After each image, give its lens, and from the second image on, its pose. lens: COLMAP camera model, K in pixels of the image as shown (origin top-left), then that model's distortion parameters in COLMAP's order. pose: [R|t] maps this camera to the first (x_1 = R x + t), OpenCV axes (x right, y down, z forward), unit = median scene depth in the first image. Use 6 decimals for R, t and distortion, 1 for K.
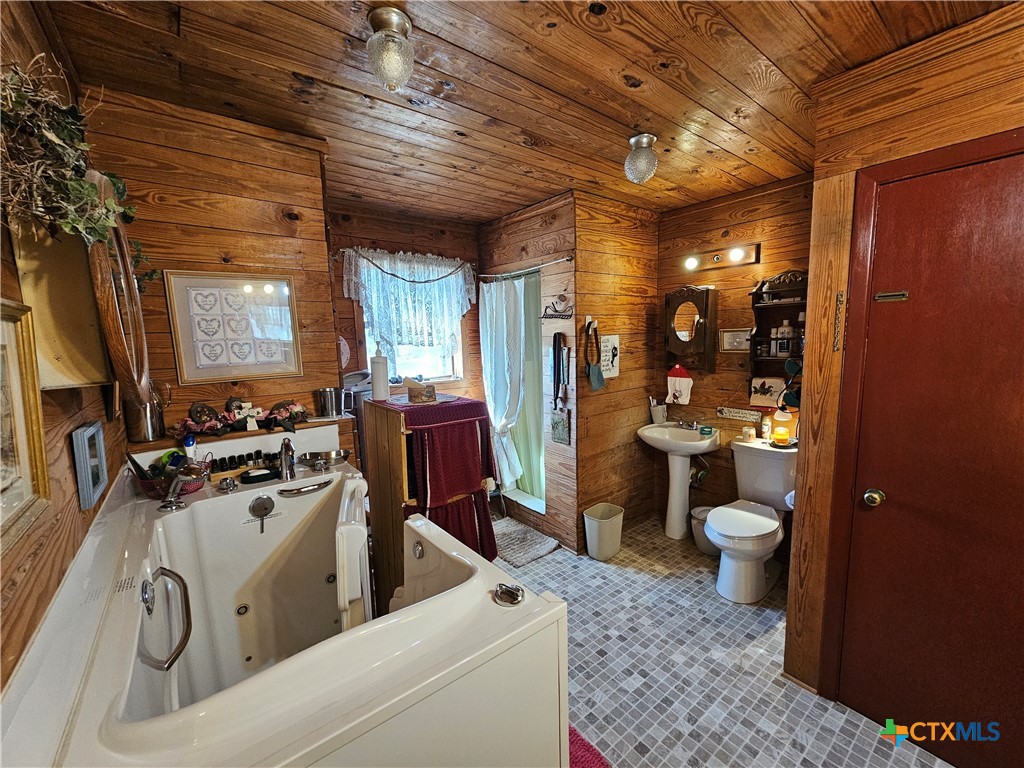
lens RADIAL K [[419.8, 0, 510.4], [0, 419.8, 387.1], [0, 0, 1]] dist [0.000278, 0.000275]
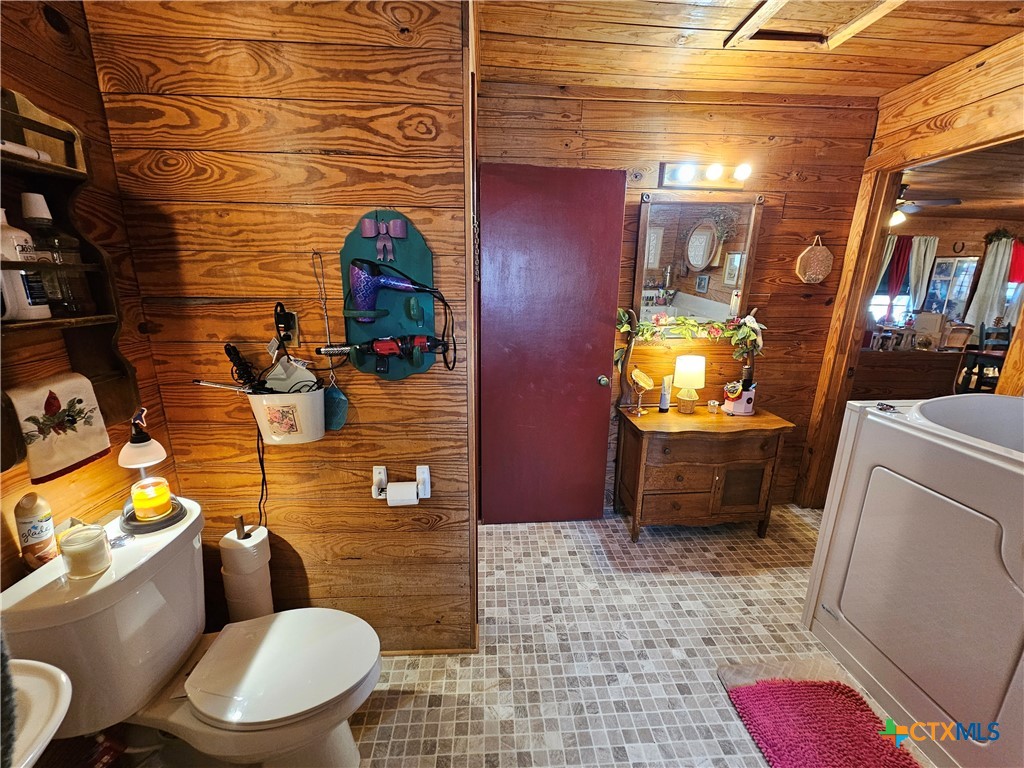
lens RADIAL K [[419.8, 0, 510.4], [0, 419.8, 387.1], [0, 0, 1]] dist [0.000278, 0.000275]
pose [[-0.829321, -0.110916, 0.547653, 0.164102], [0.076121, 0.948538, 0.307379, -0.132116], [-0.553563, 0.296604, -0.778199, 1.558866]]
